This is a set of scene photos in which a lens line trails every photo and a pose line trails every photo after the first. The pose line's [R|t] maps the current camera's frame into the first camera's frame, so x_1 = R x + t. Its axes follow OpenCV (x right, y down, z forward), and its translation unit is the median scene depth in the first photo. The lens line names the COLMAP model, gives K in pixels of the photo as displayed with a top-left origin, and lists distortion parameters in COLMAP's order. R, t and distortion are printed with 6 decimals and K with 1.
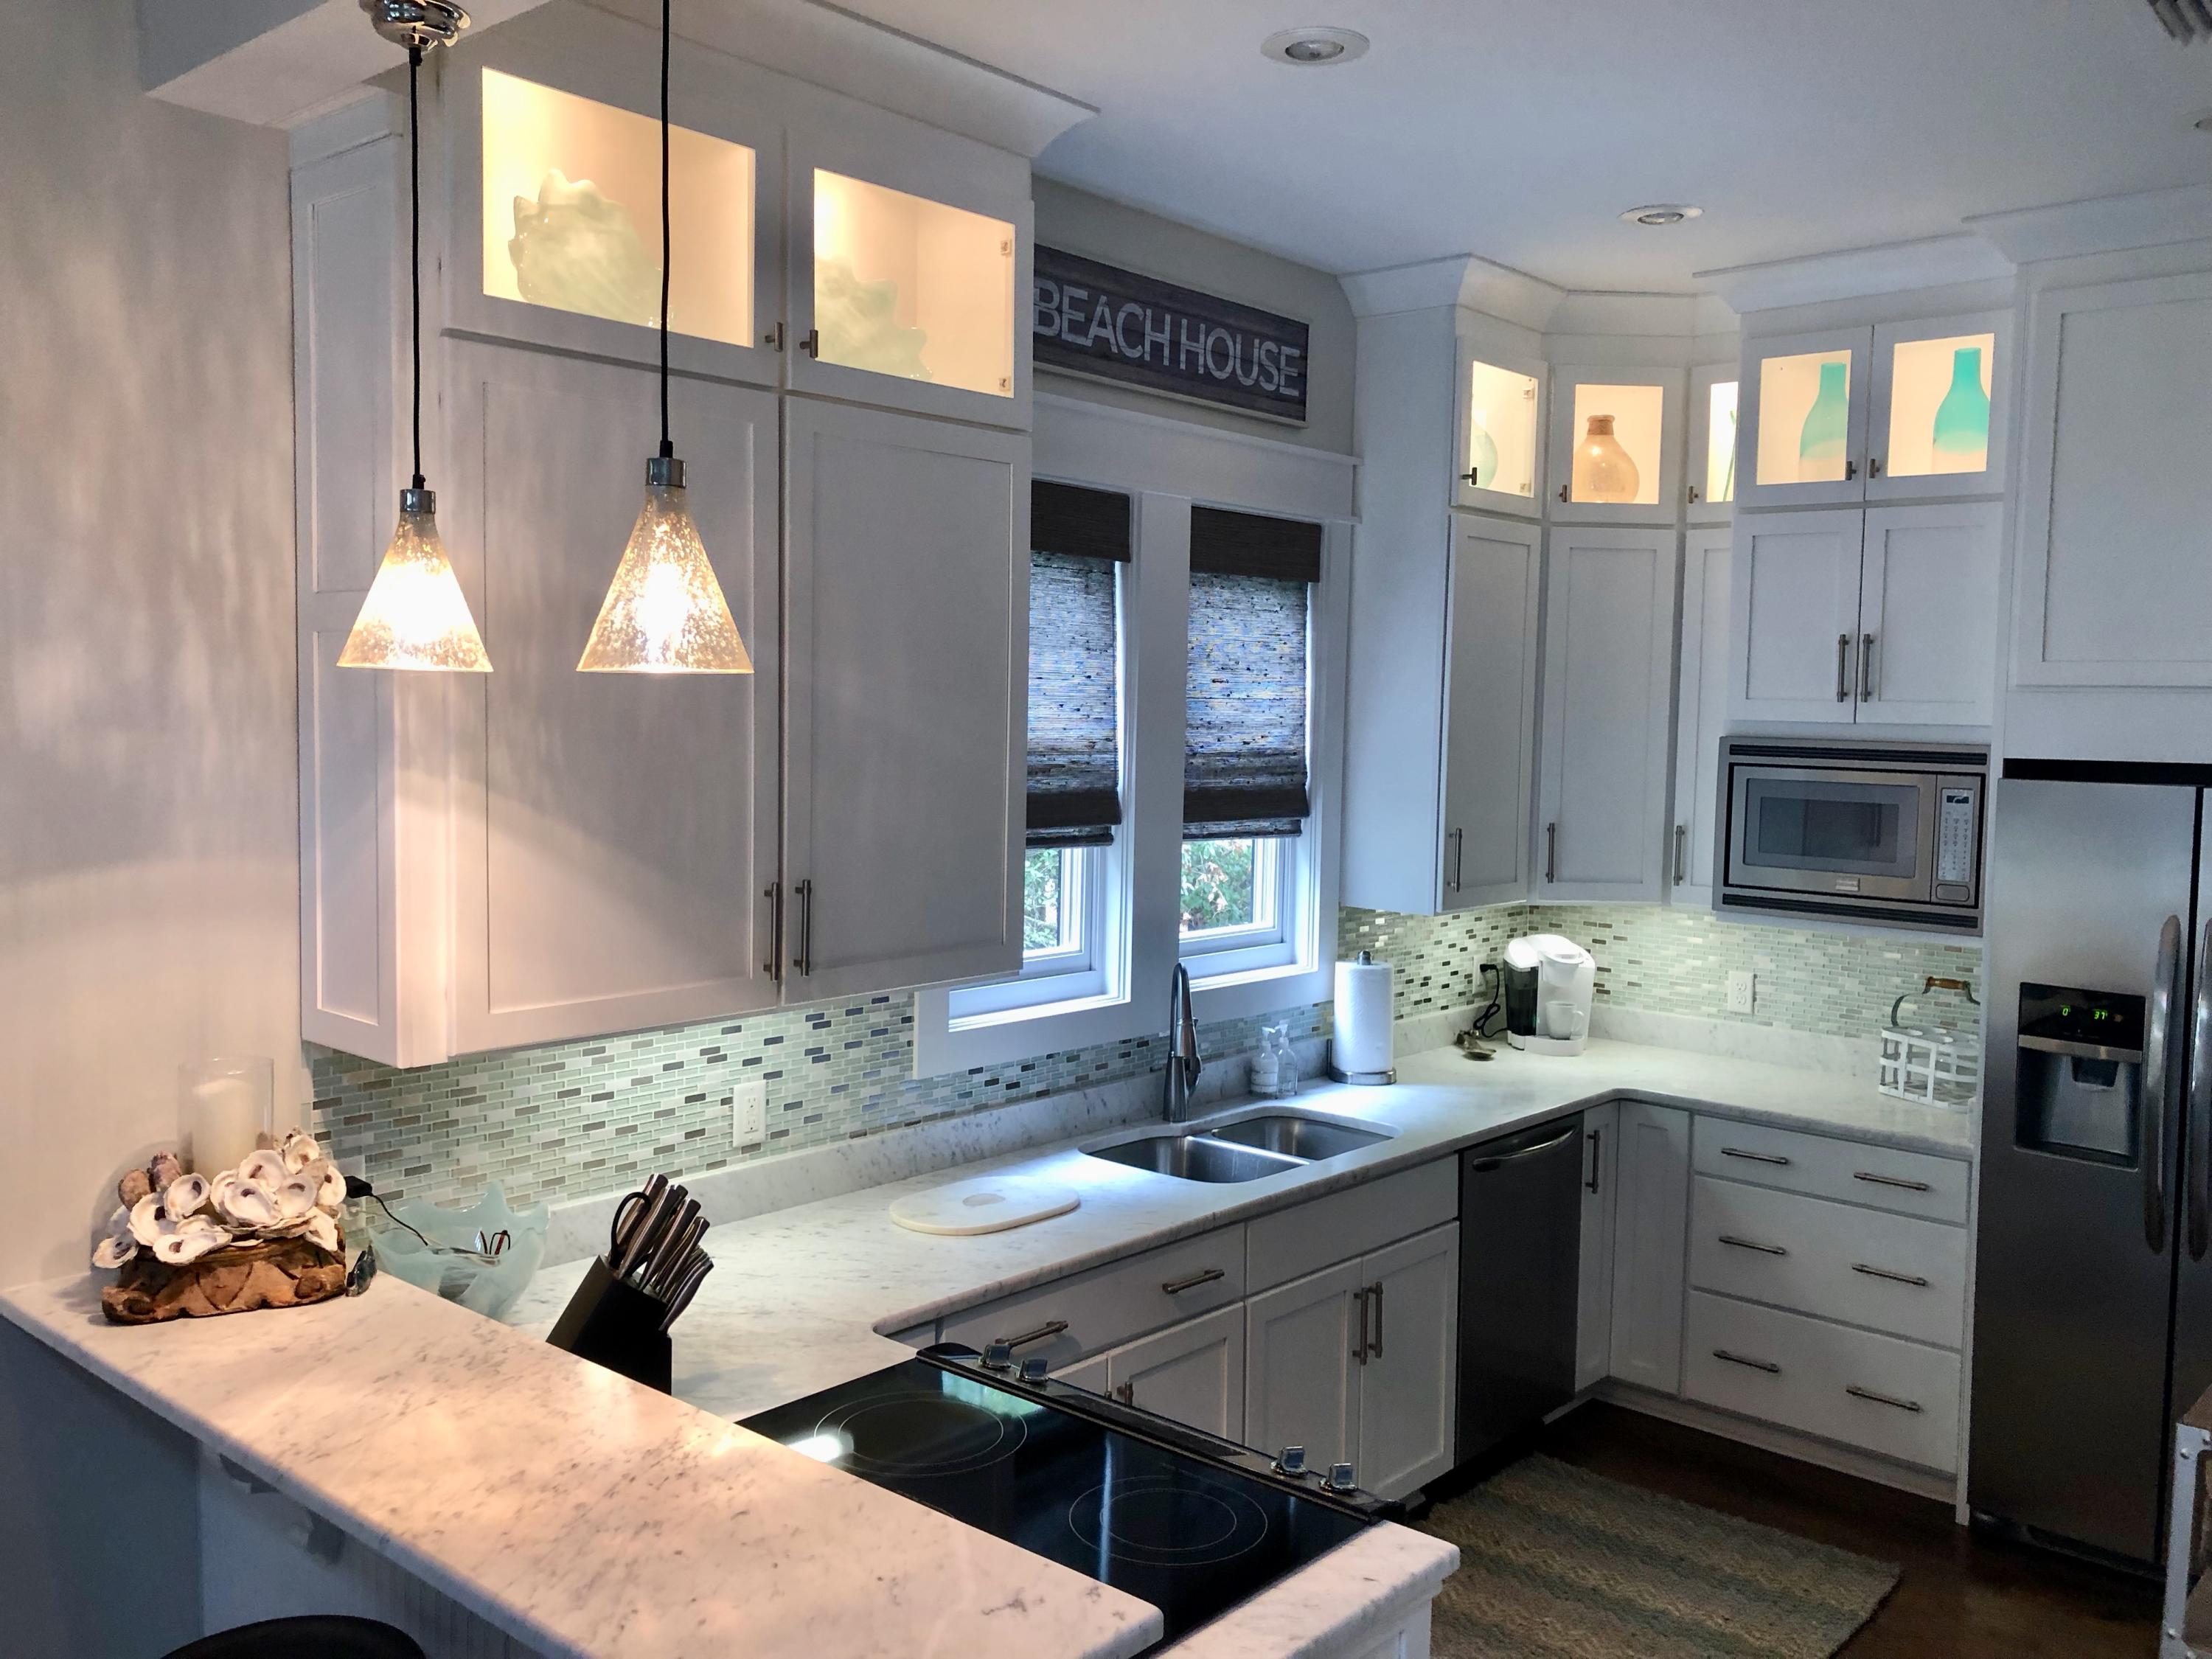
lens RADIAL K [[1825.7, 0, 1106.0], [0, 1825.7, 829.5], [0, 0, 1]] dist [0.044944, -0.009669]
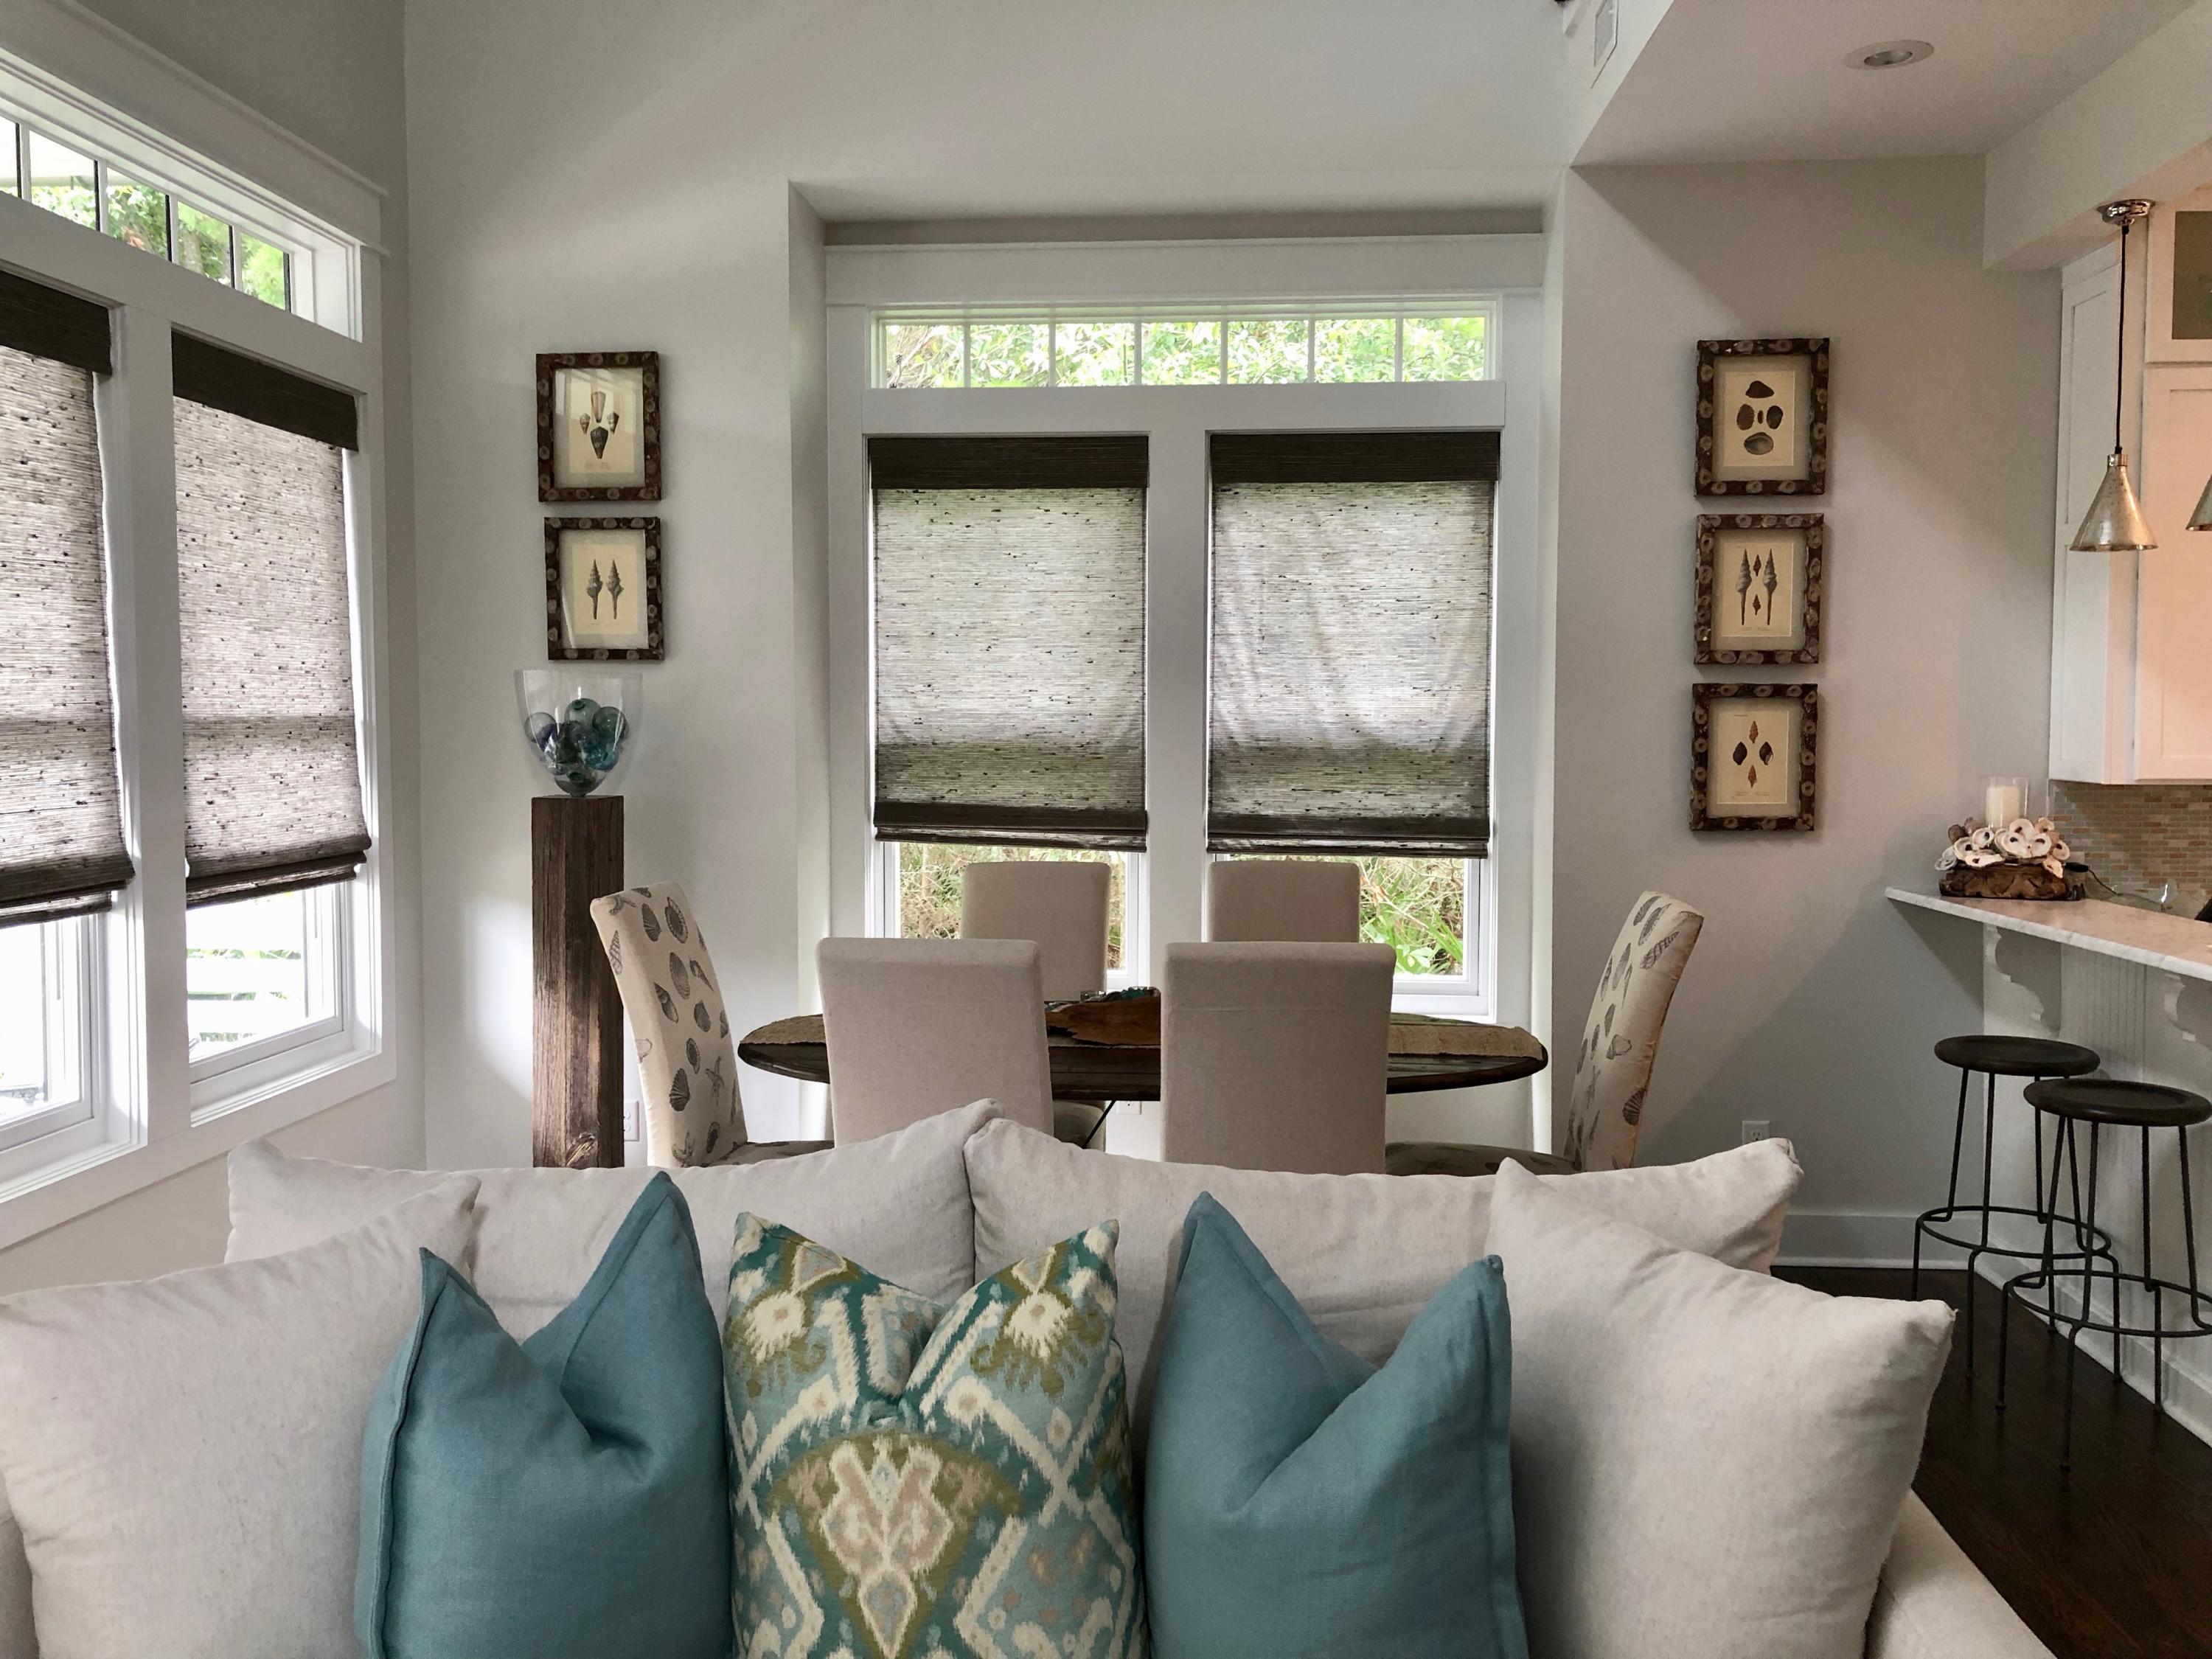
lens RADIAL K [[1813.3, 0, 1091.0], [0, 1813.3, 816.2], [0, 0, 1]] dist [0.080273, -0.115483]
pose [[0.599829, 0.015500, -0.799978, 0.282210], [-0.044334, 0.998920, -0.013887, 0.142836], [0.798899, 0.043796, 0.599868, -0.528269]]
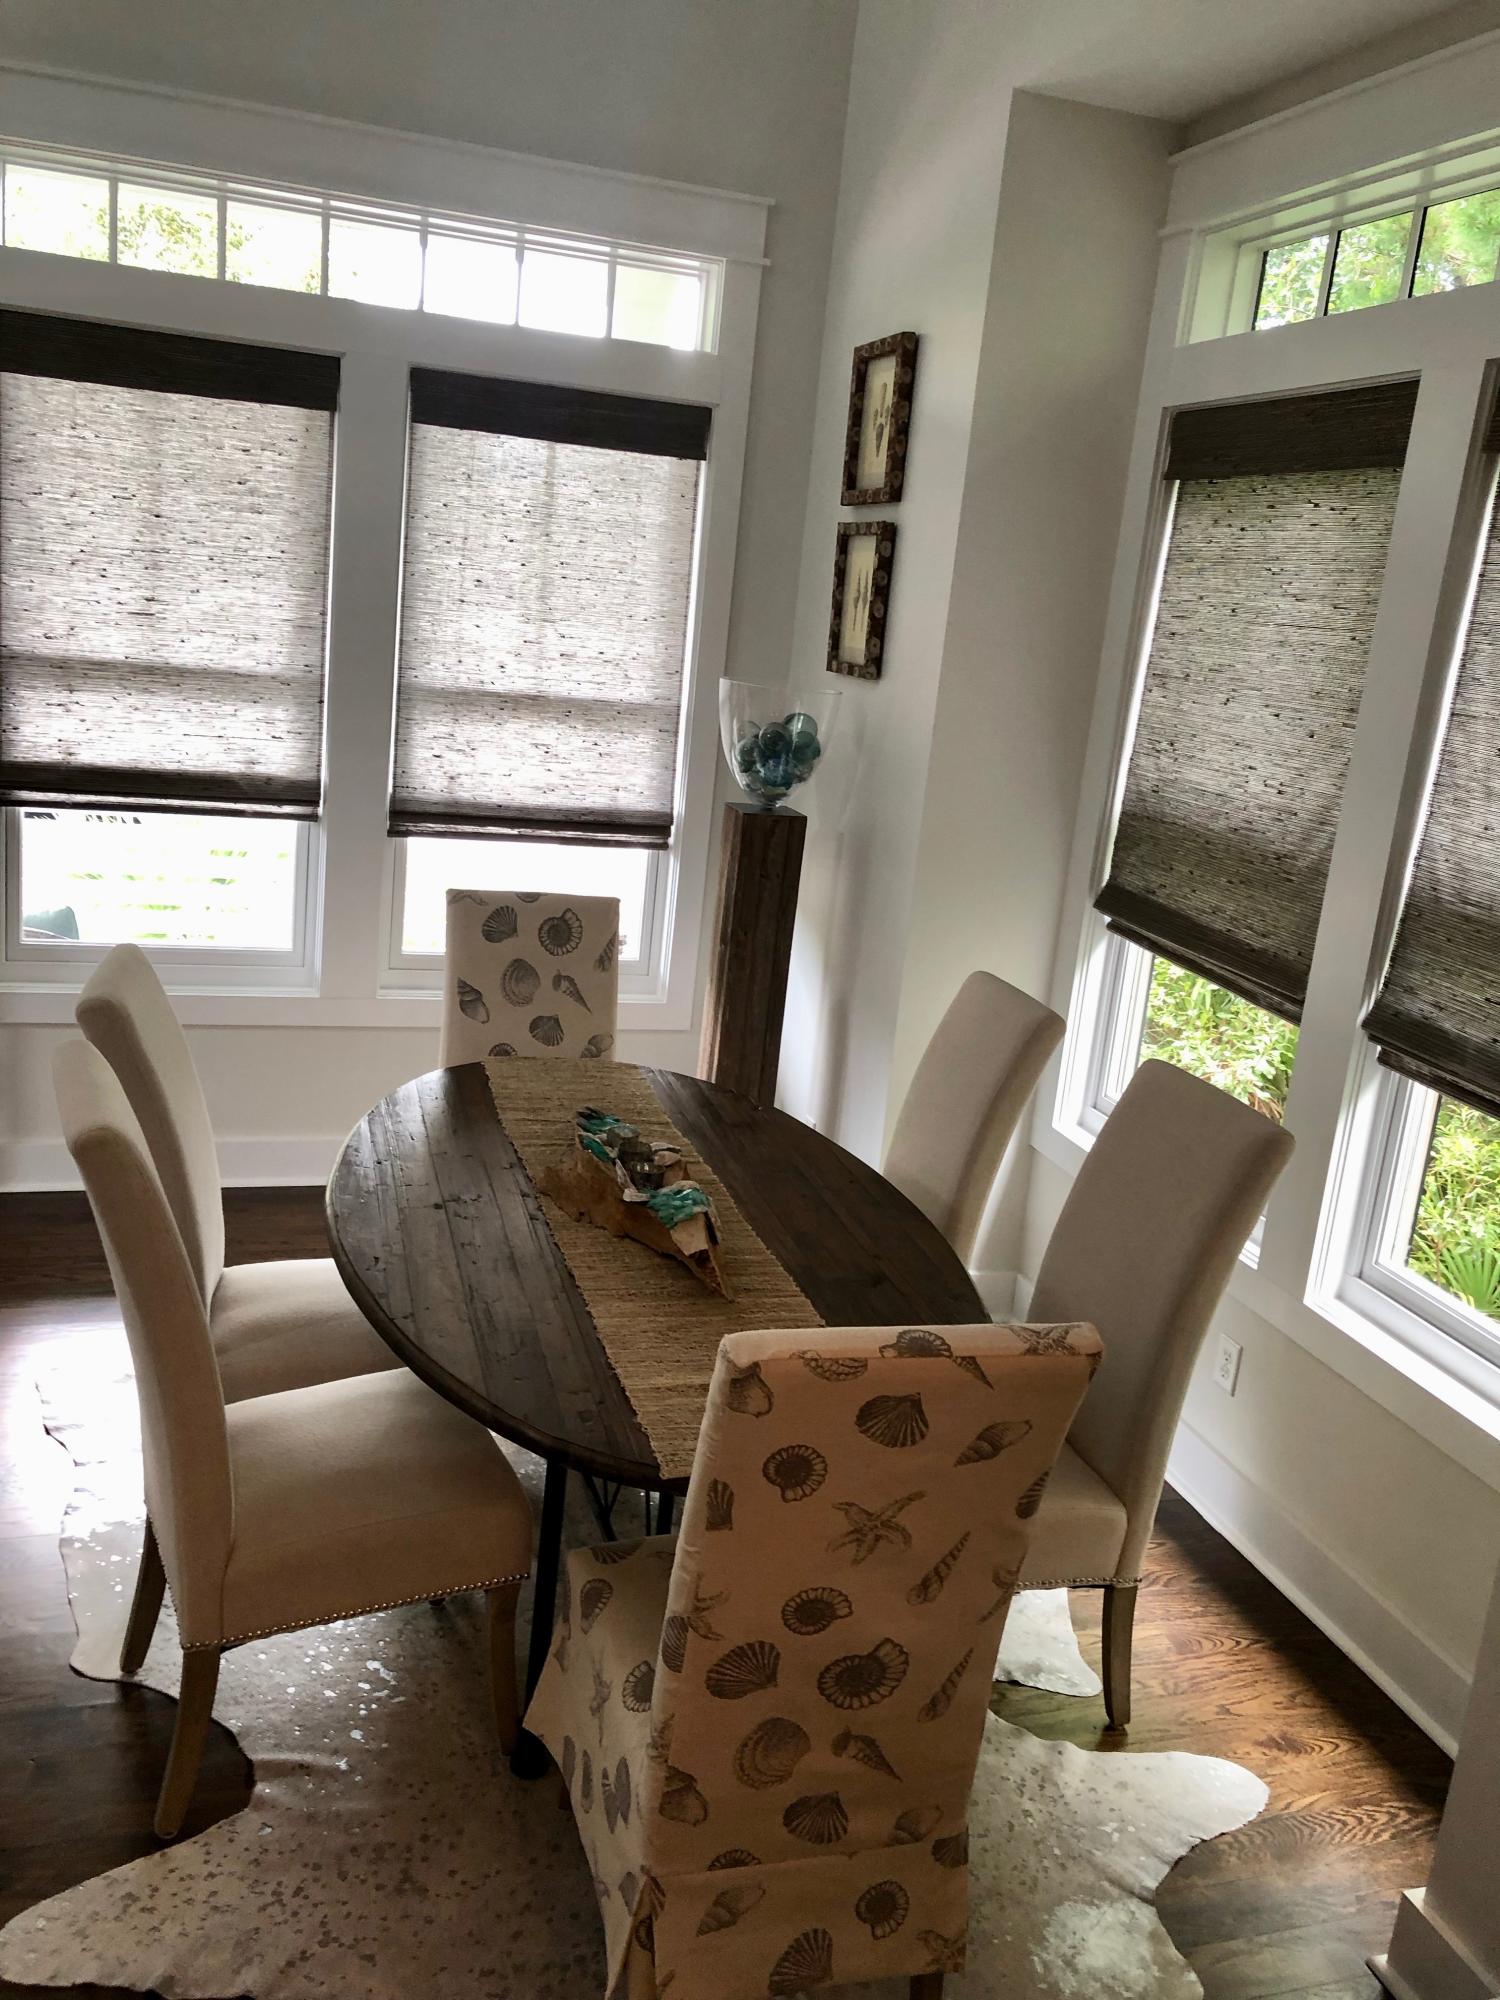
lens RADIAL K [[1636.3, 0, 748.2], [0, 1636.3, 940.4], [0, 0, 1]] dist [0.008555, -0.007307]
pose [[-0.513720, 0.097047, -0.852451, -0.617535], [-0.177262, 0.960138, 0.216132, -0.465077], [0.839446, 0.262138, -0.476040, 3.153256]]
